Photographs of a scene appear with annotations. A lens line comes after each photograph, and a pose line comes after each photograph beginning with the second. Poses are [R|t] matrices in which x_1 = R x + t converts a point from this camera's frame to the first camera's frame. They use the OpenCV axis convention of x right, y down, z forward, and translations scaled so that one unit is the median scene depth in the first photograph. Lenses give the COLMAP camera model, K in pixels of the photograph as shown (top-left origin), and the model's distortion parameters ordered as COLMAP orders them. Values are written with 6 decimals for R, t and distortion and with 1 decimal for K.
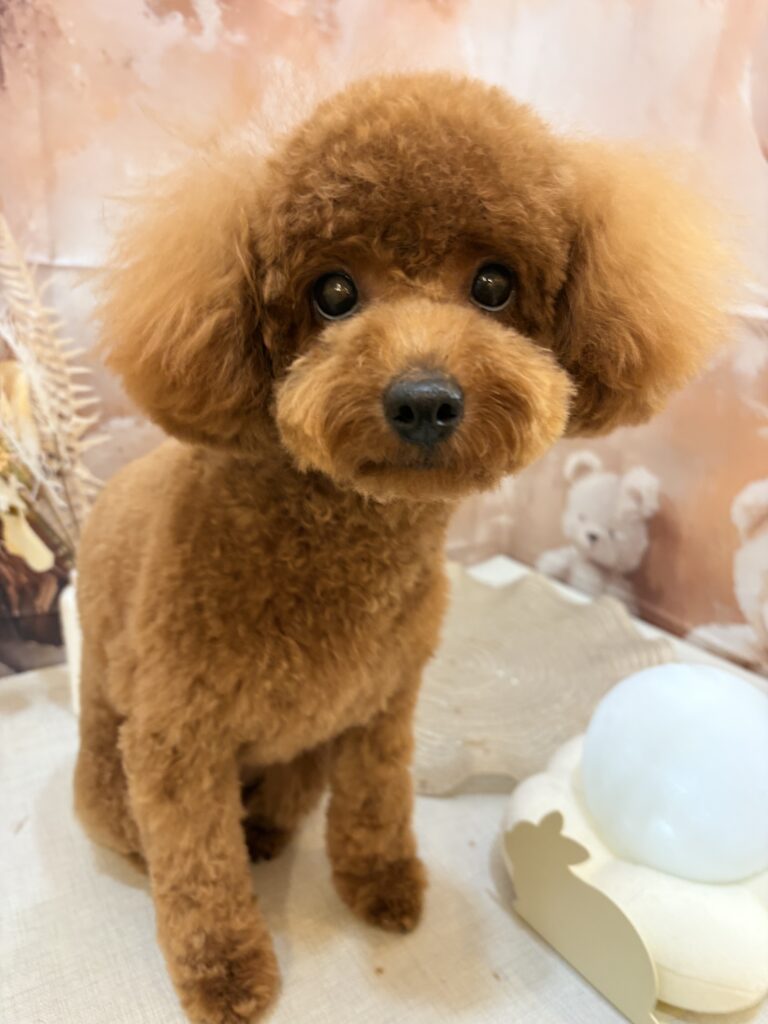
lens RADIAL K [[817.8, 0, 374.4], [0, 817.8, 485.4], [0, 0, 1]] dist [0.039686, -0.055630]
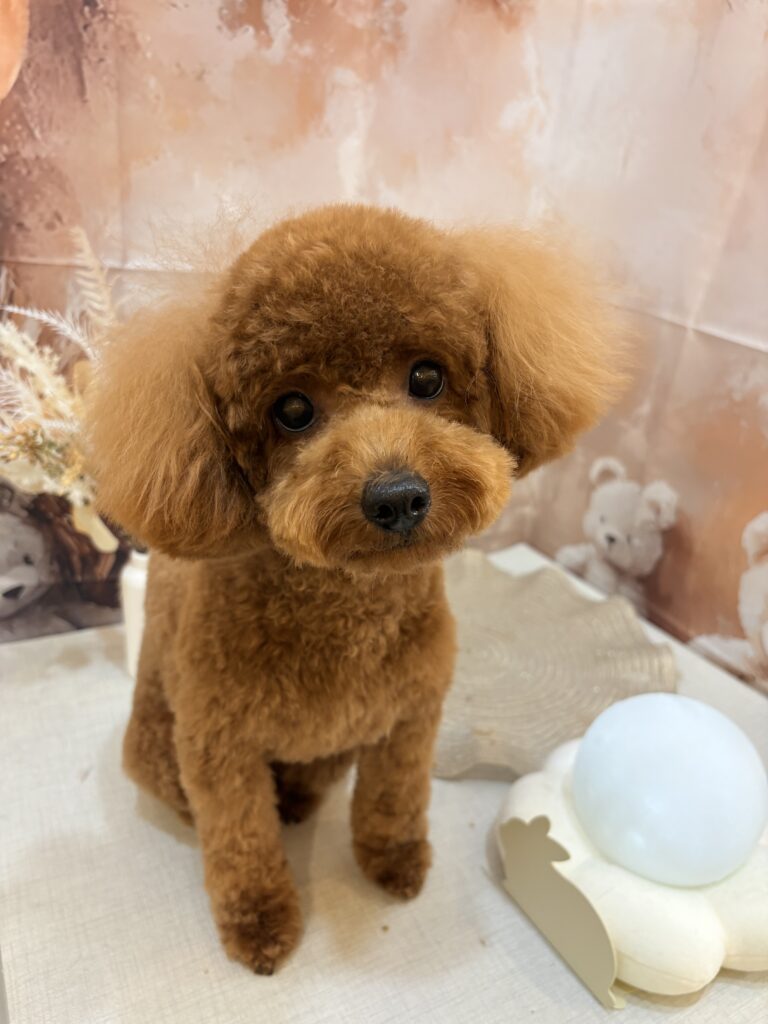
lens RADIAL K [[817.8, 0, 364.6], [0, 817.8, 500.3], [0, 0, 1]] dist [0.039686, -0.055630]
pose [[0.996692, 0.067207, -0.045690, -0.007218], [-0.062405, 0.993084, 0.099451, -0.097389], [0.052058, -0.096270, 0.993993, -0.085072]]
